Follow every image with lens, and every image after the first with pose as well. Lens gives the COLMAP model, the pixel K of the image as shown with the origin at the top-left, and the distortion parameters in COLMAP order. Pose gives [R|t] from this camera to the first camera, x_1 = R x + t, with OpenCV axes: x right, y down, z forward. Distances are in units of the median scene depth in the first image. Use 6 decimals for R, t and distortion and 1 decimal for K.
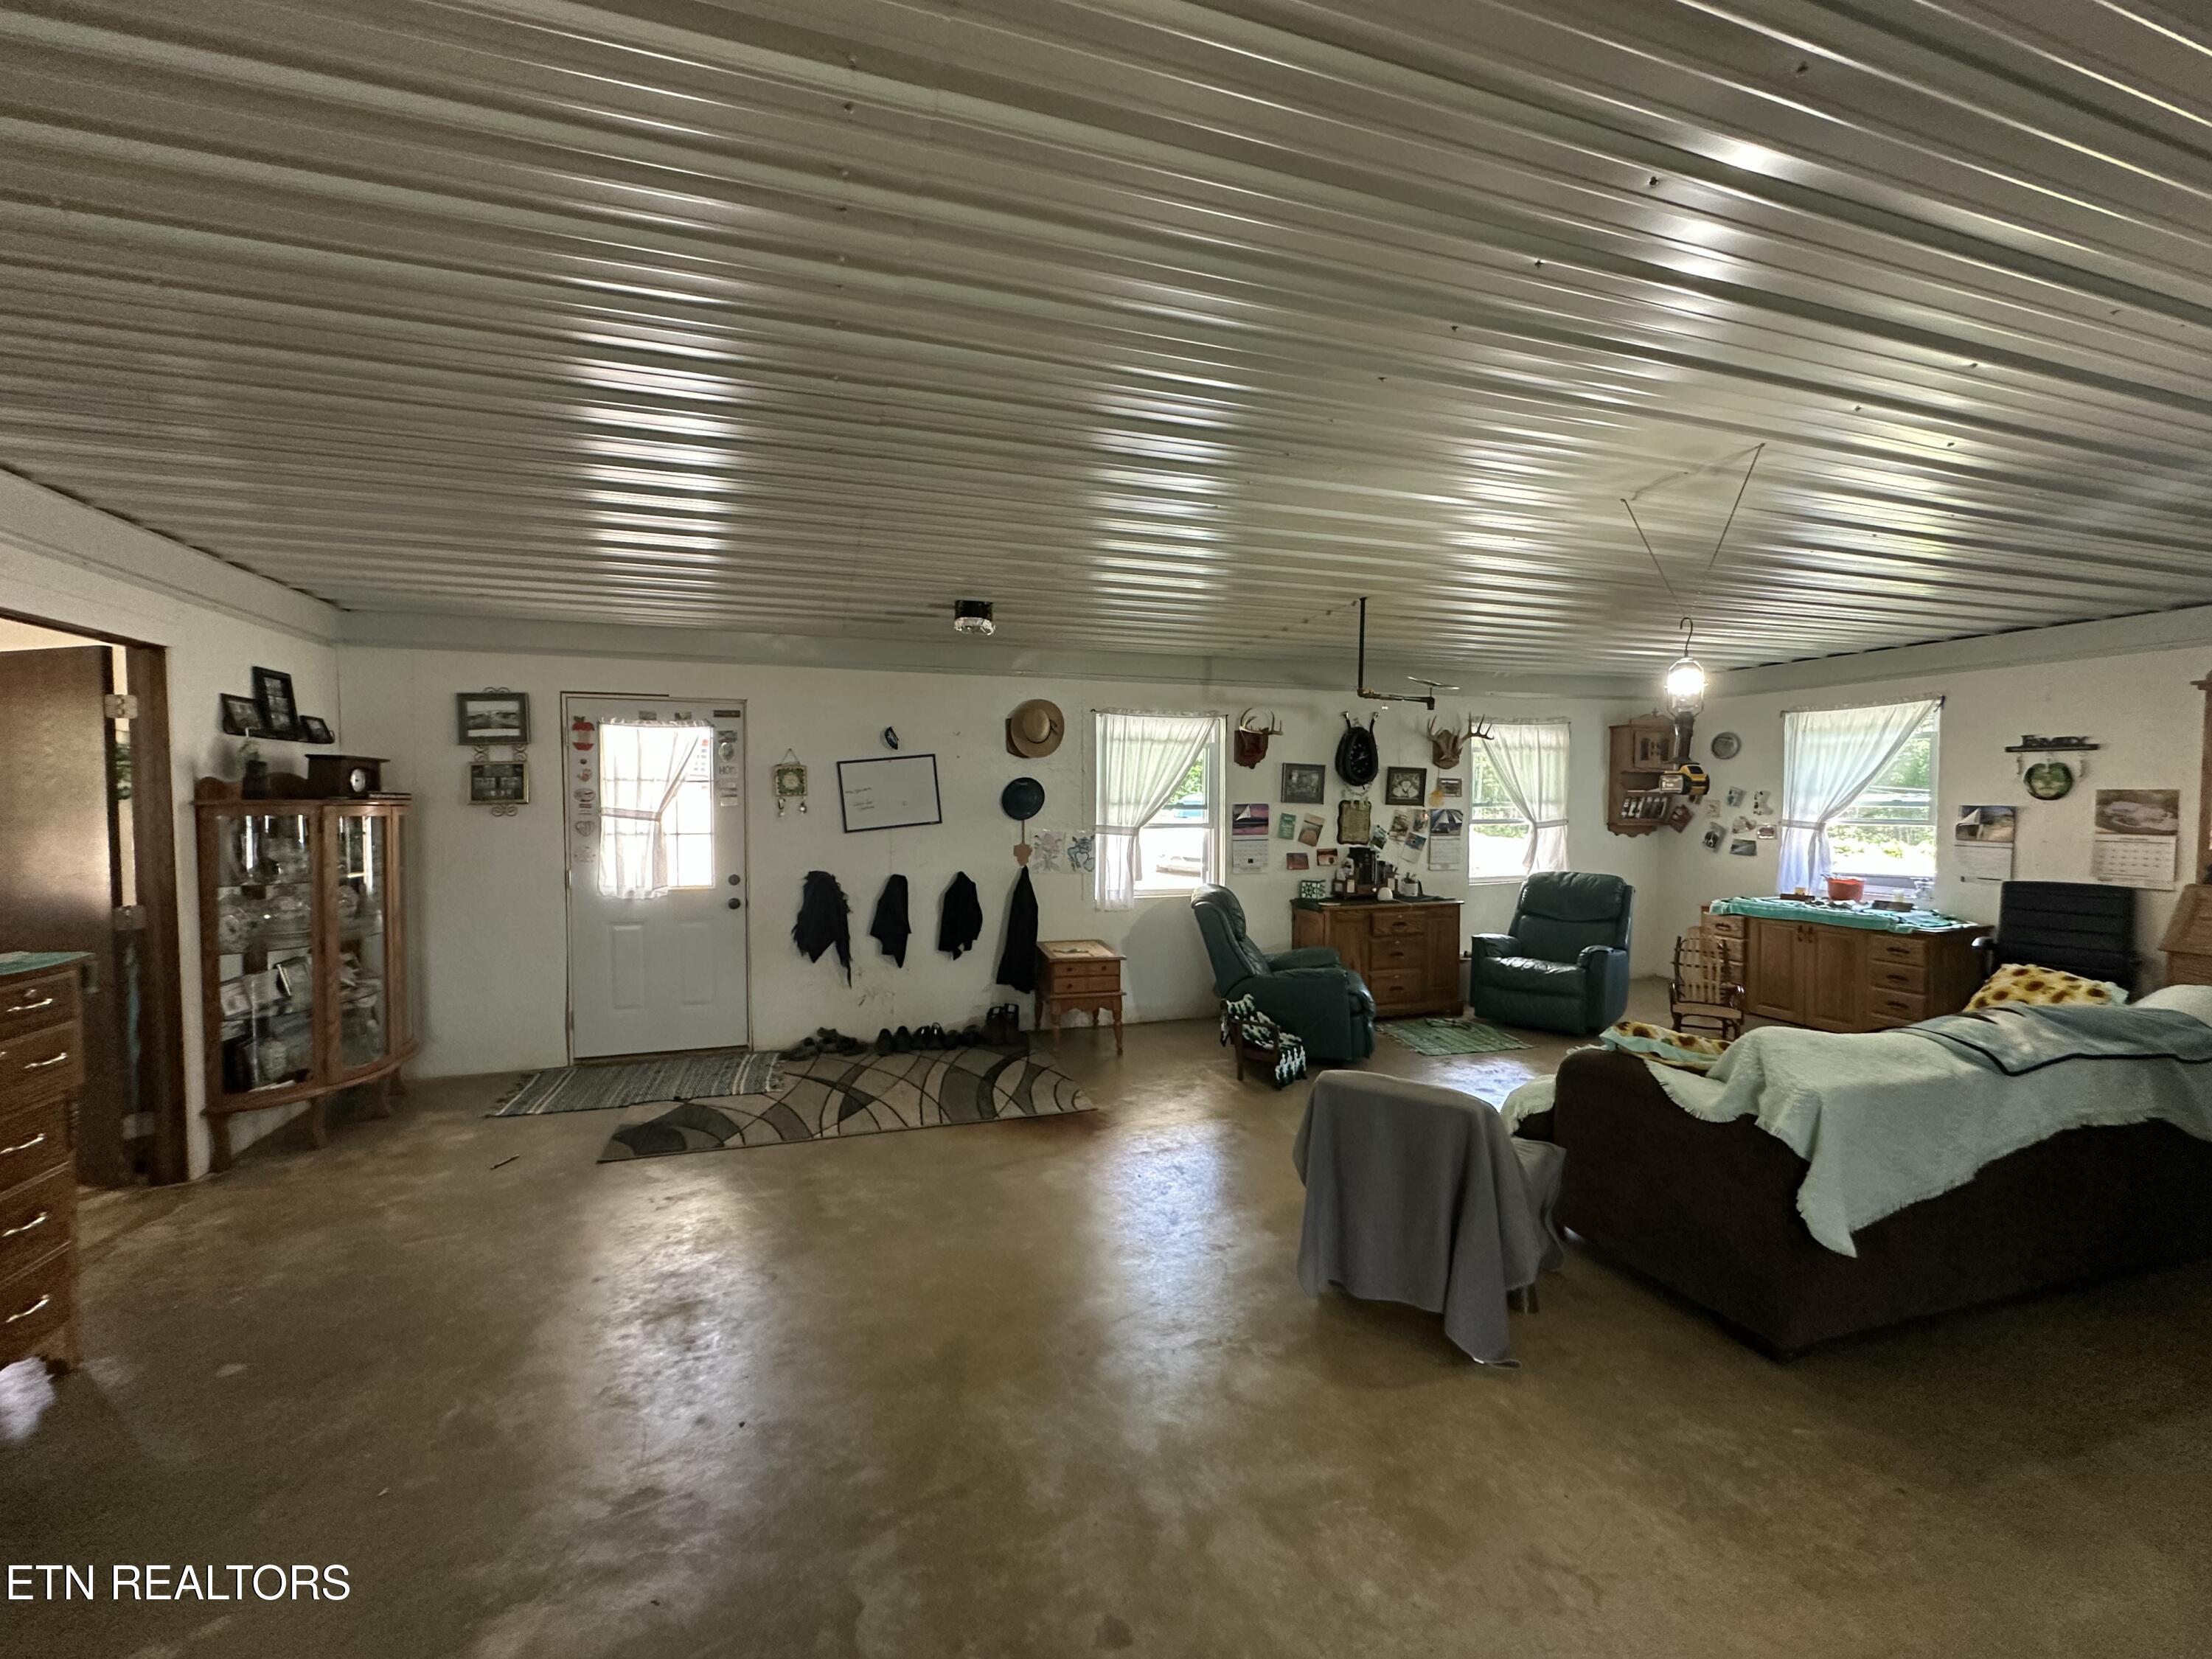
lens RADIAL K [[883.0, 0, 1107.7], [0, 883.0, 827.8], [0, 0, 1]] dist [-0.000047, 0.000519]
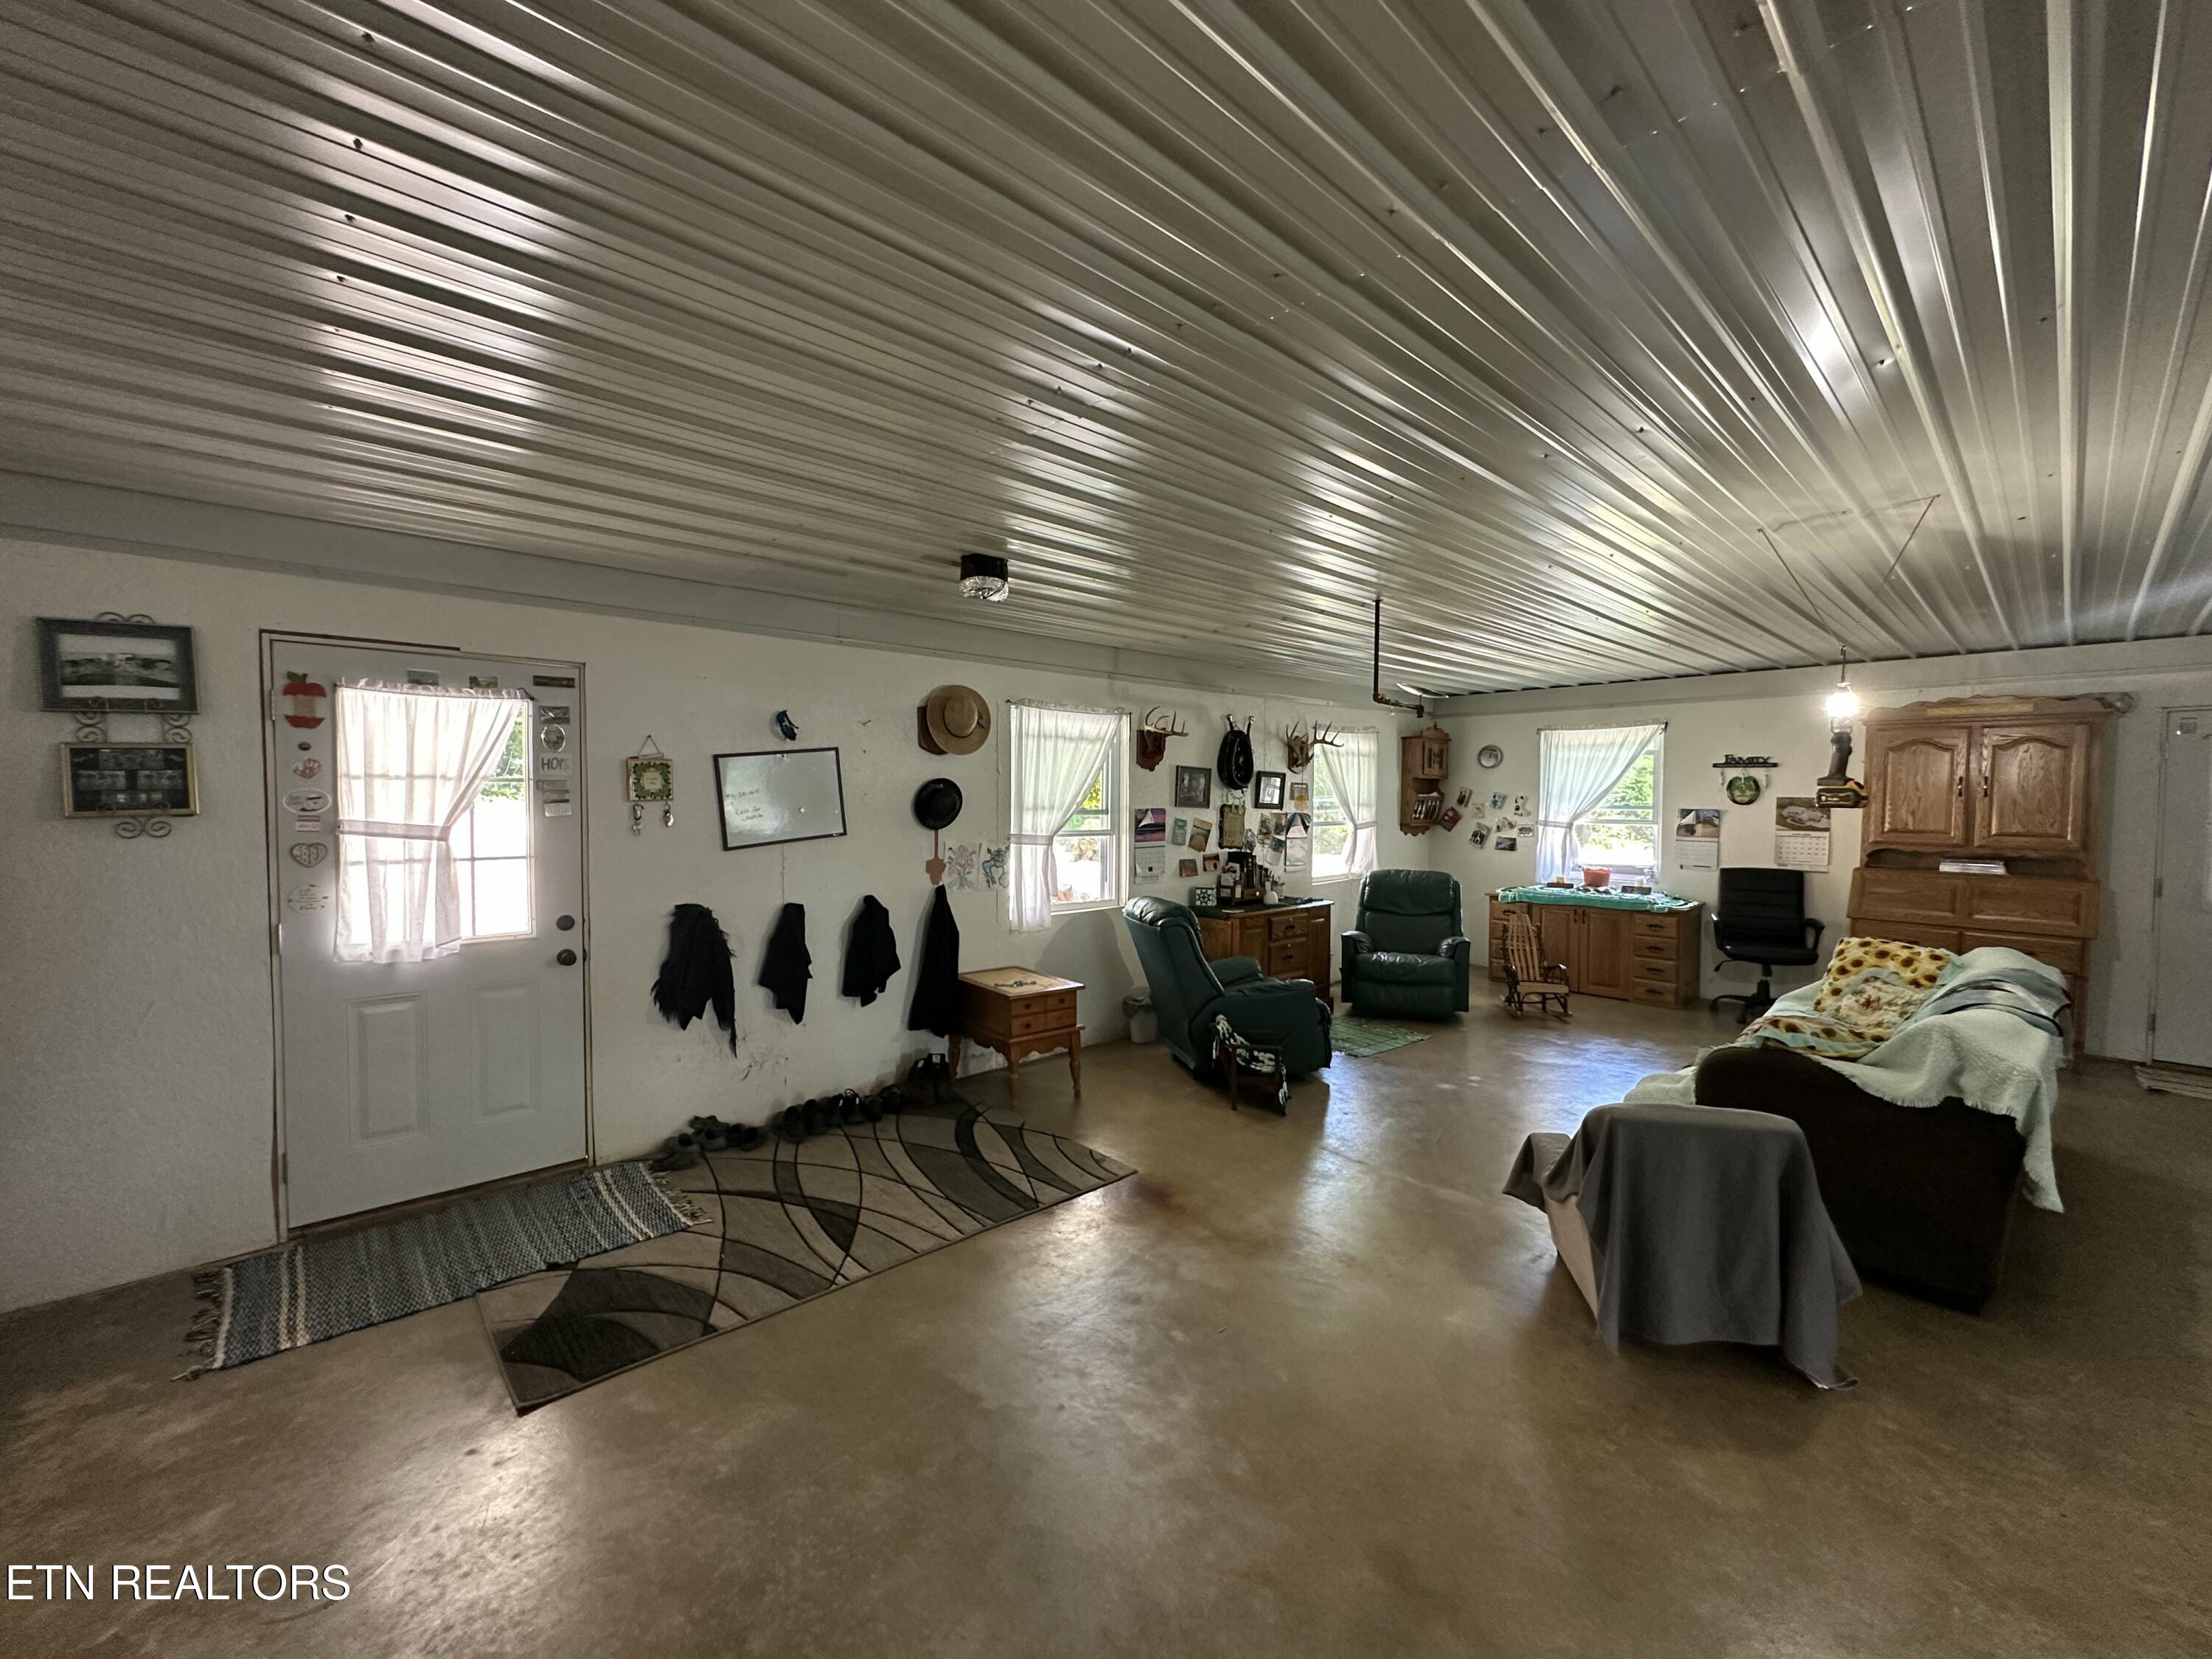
lens RADIAL K [[883.0, 0, 1111.1], [0, 883.0, 826.1], [0, 0, 1]] dist [-0.000047, 0.000519]
pose [[0.910763, -0.011338, 0.412774, -0.317952], [0.010927, 0.999935, 0.003358, -0.014313], [-0.412785, 0.001452, 0.910827, 0.194984]]
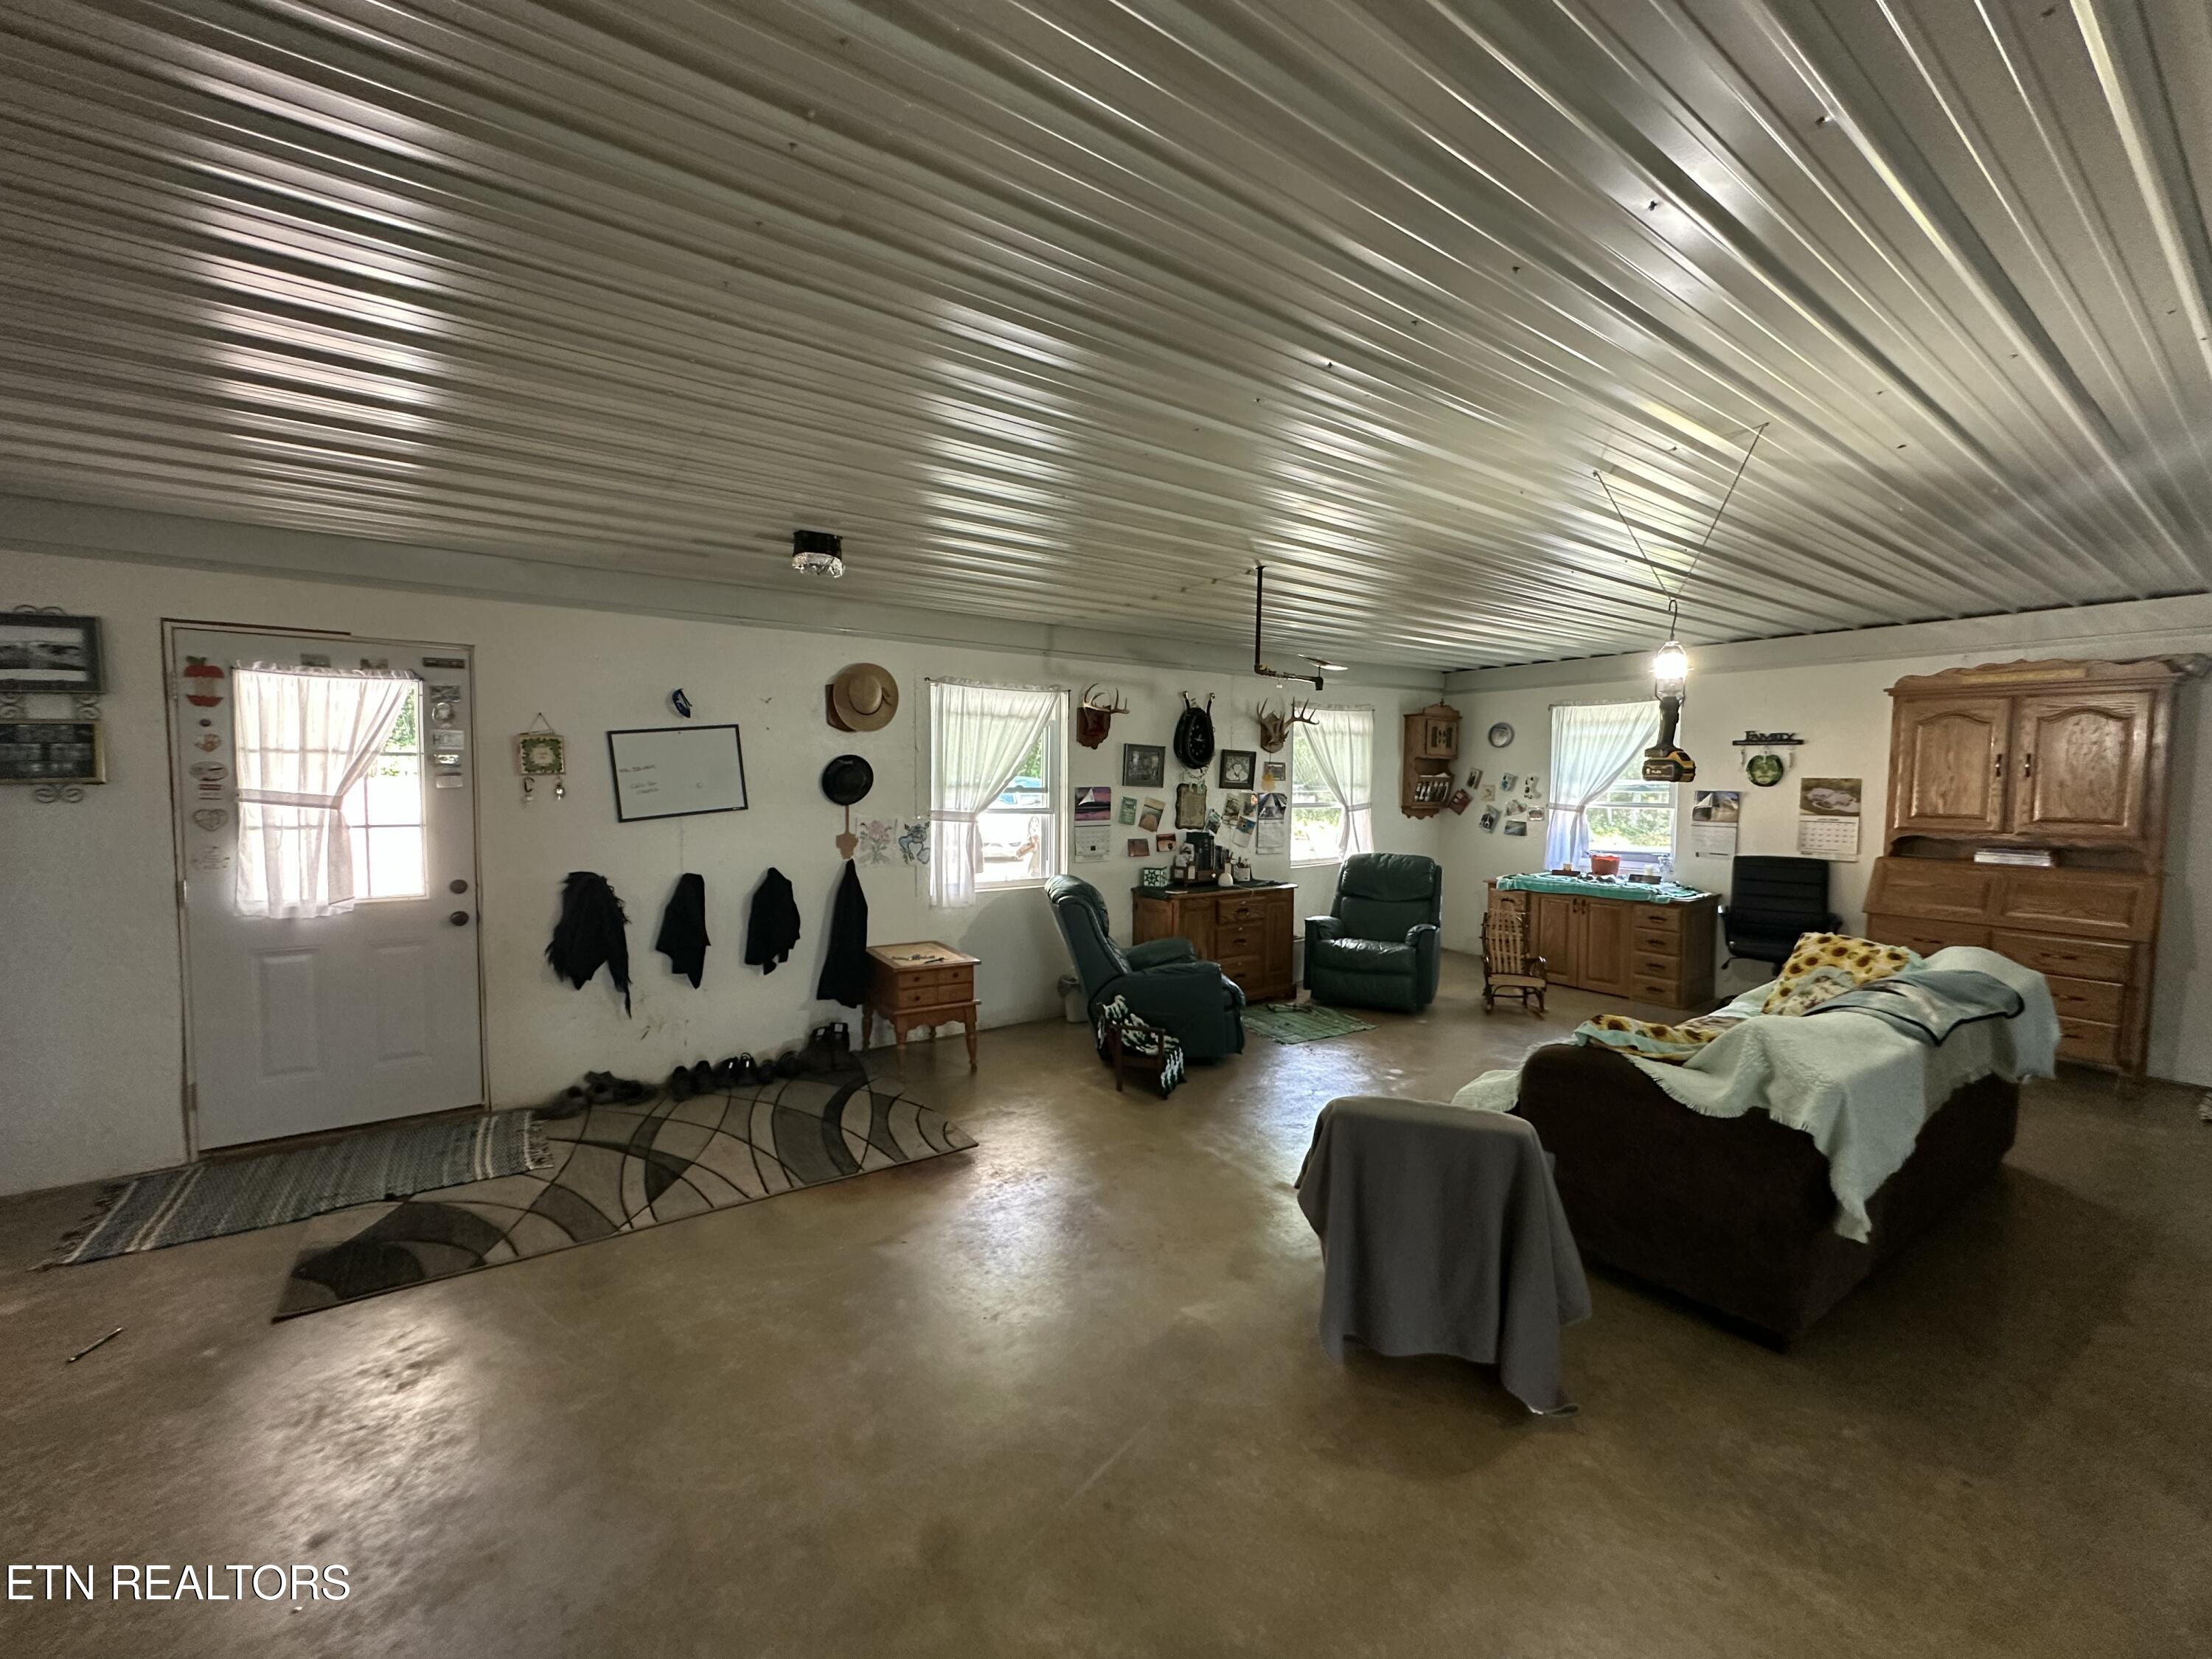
lens RADIAL K [[883.0, 0, 1106.3], [0, 883.0, 826.2], [0, 0, 1]] dist [-0.000047, 0.000519]
pose [[0.956731, -0.009299, 0.290824, -0.115305], [0.003671, 0.999795, 0.019891, -0.005097], [-0.290950, -0.017962, 0.956570, 0.126758]]
